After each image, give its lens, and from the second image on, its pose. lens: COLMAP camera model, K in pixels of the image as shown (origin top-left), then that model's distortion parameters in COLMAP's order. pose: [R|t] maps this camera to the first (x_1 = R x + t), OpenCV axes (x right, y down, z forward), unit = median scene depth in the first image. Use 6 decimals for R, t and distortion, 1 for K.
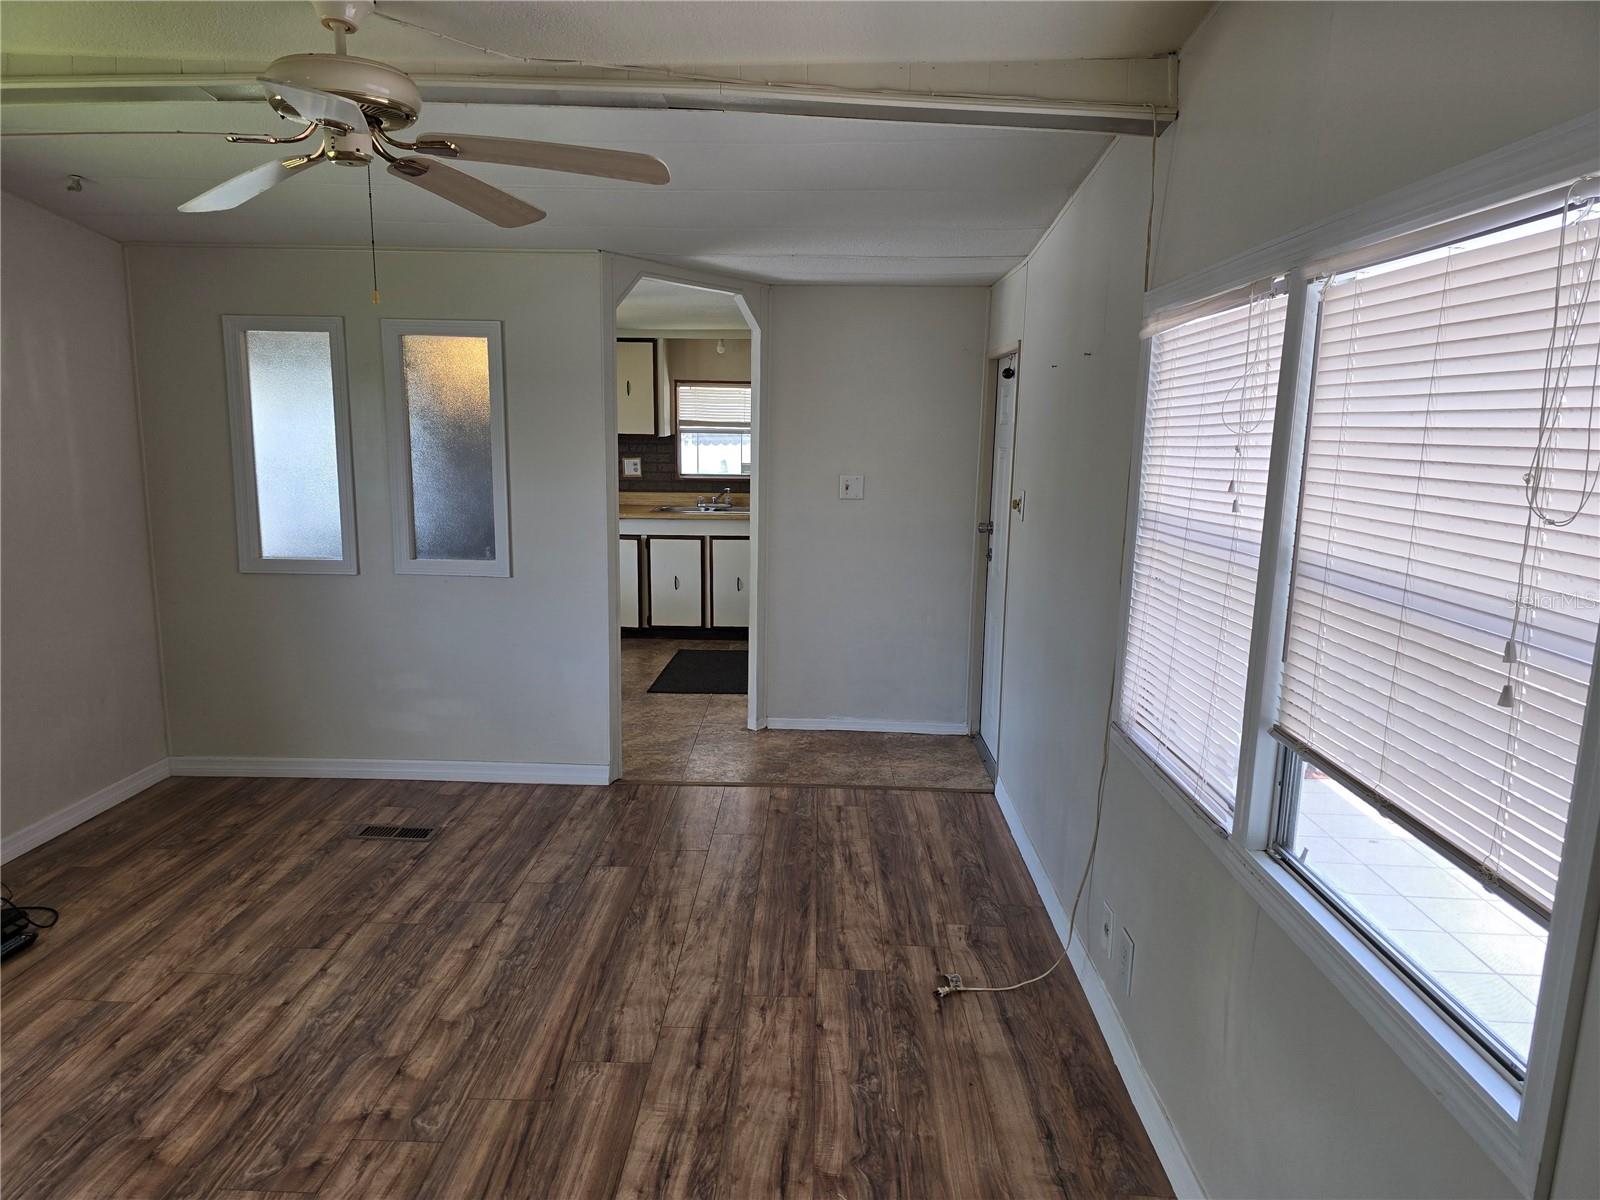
lens RADIAL K [[1026.0, 0, 785.3], [0, 1026.0, 633.6], [0, 0, 1]] dist [-0.004893, -0.021073]
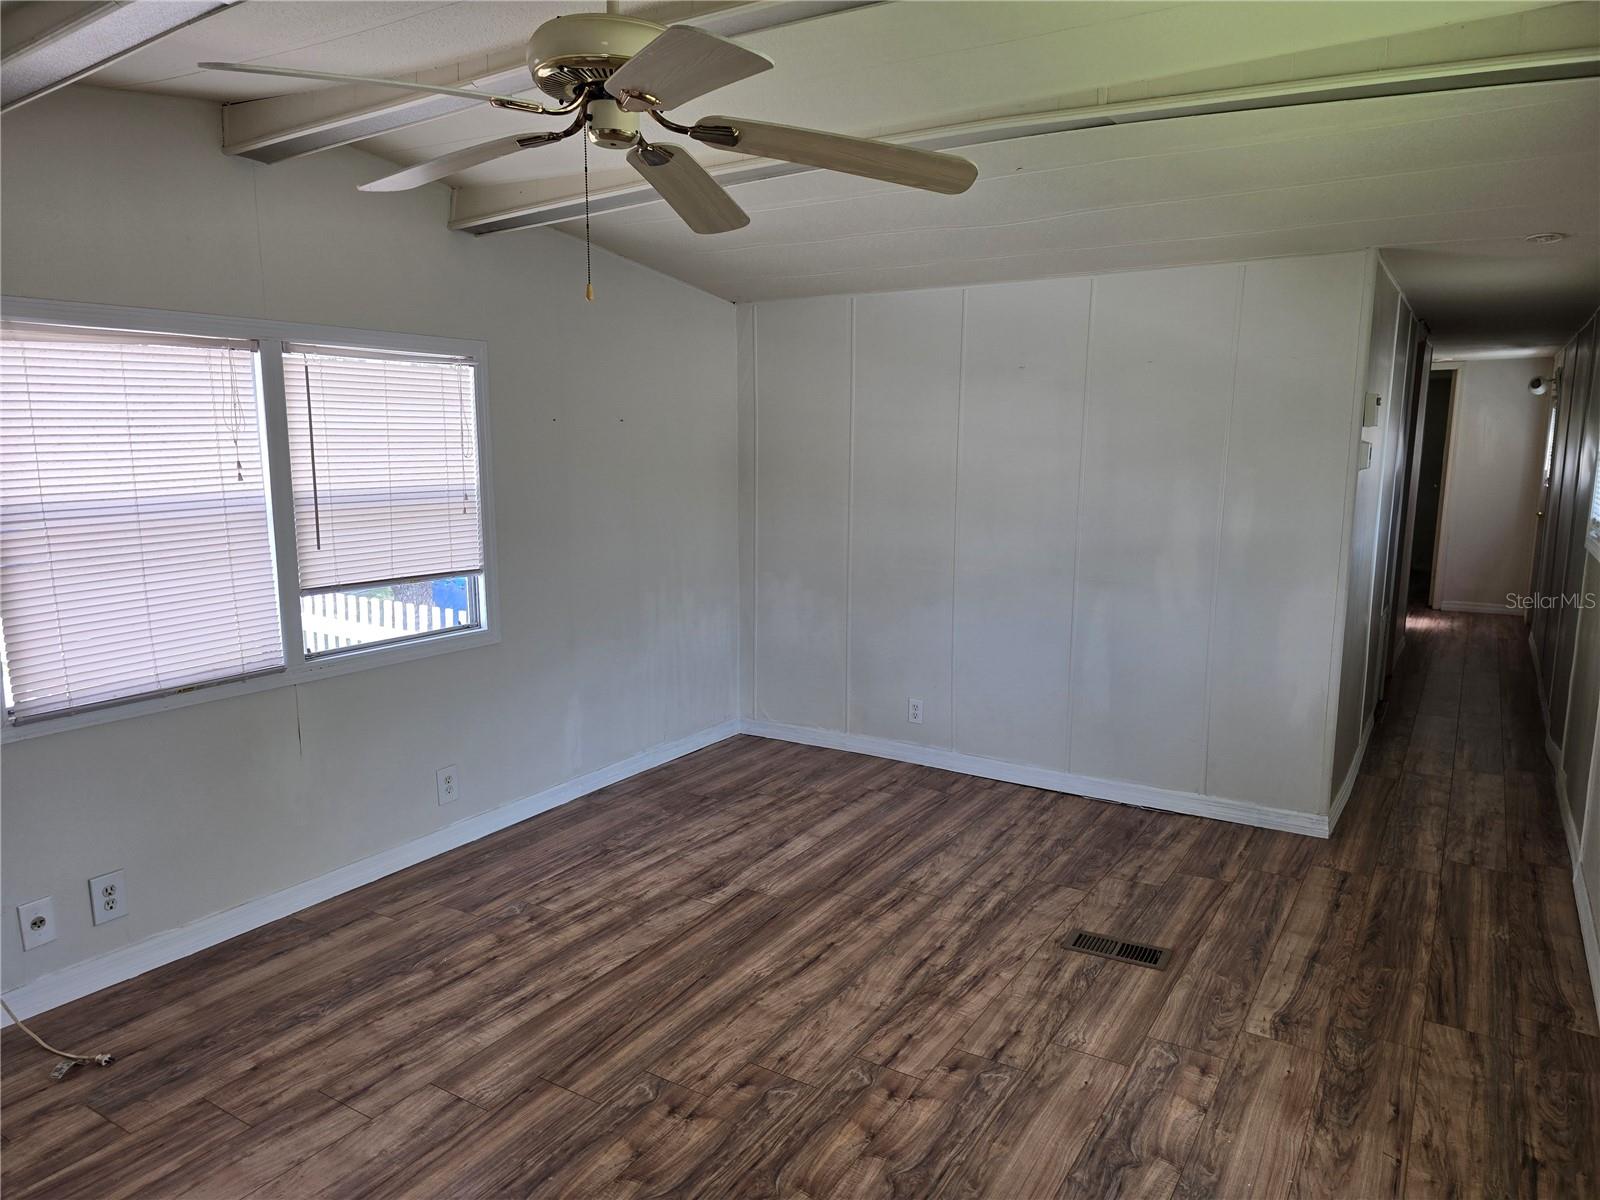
lens RADIAL K [[1026.0, 0, 794.9], [0, 1026.0, 594.0], [0, 0, 1]] dist [-0.004893, -0.021073]
pose [[-0.855503, -0.116779, 0.504457, -0.998084], [0.069495, 0.939527, 0.335351, -0.376247], [-0.513113, 0.321951, -0.795652, 1.657470]]
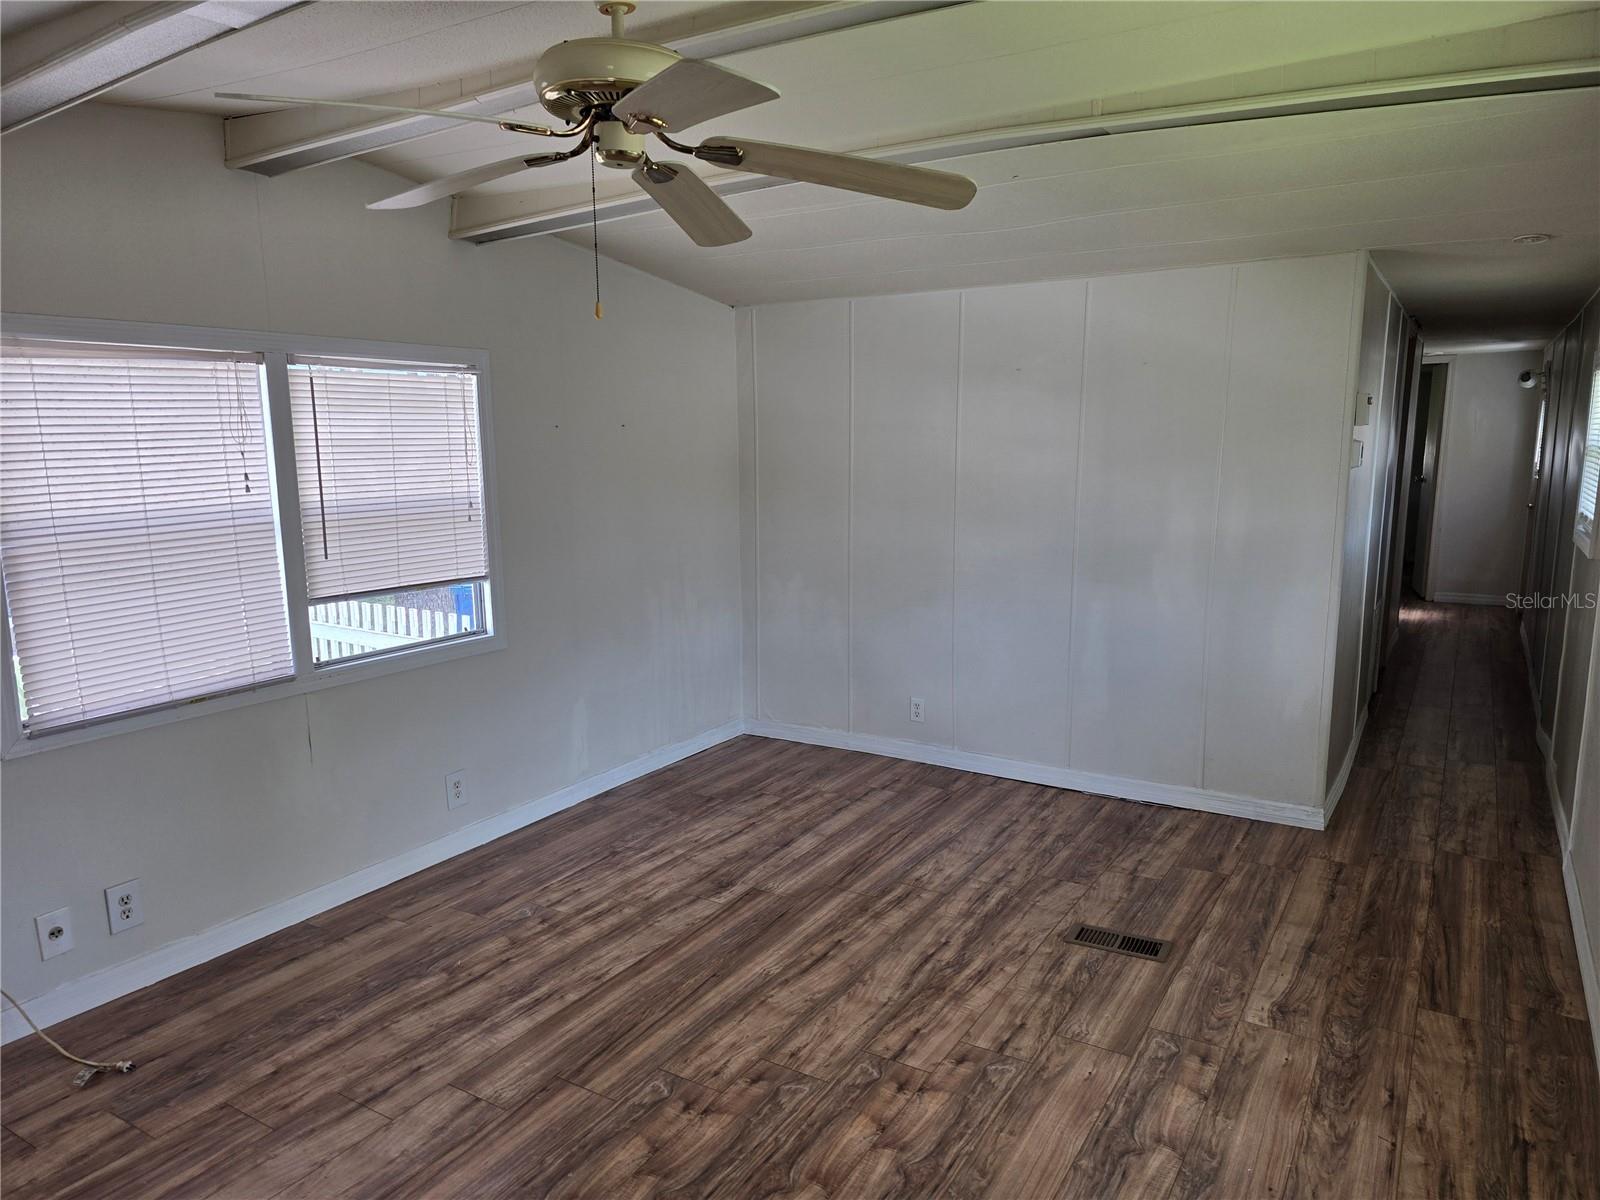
lens RADIAL K [[1026.0, 0, 802.3], [0, 1026.0, 598.9], [0, 0, 1]] dist [-0.004893, -0.021073]
pose [[-0.861673, -0.110874, 0.495204, -1.000071], [0.077357, 0.935737, 0.344111, -0.394835], [-0.501534, 0.334818, -0.797722, 1.675685]]
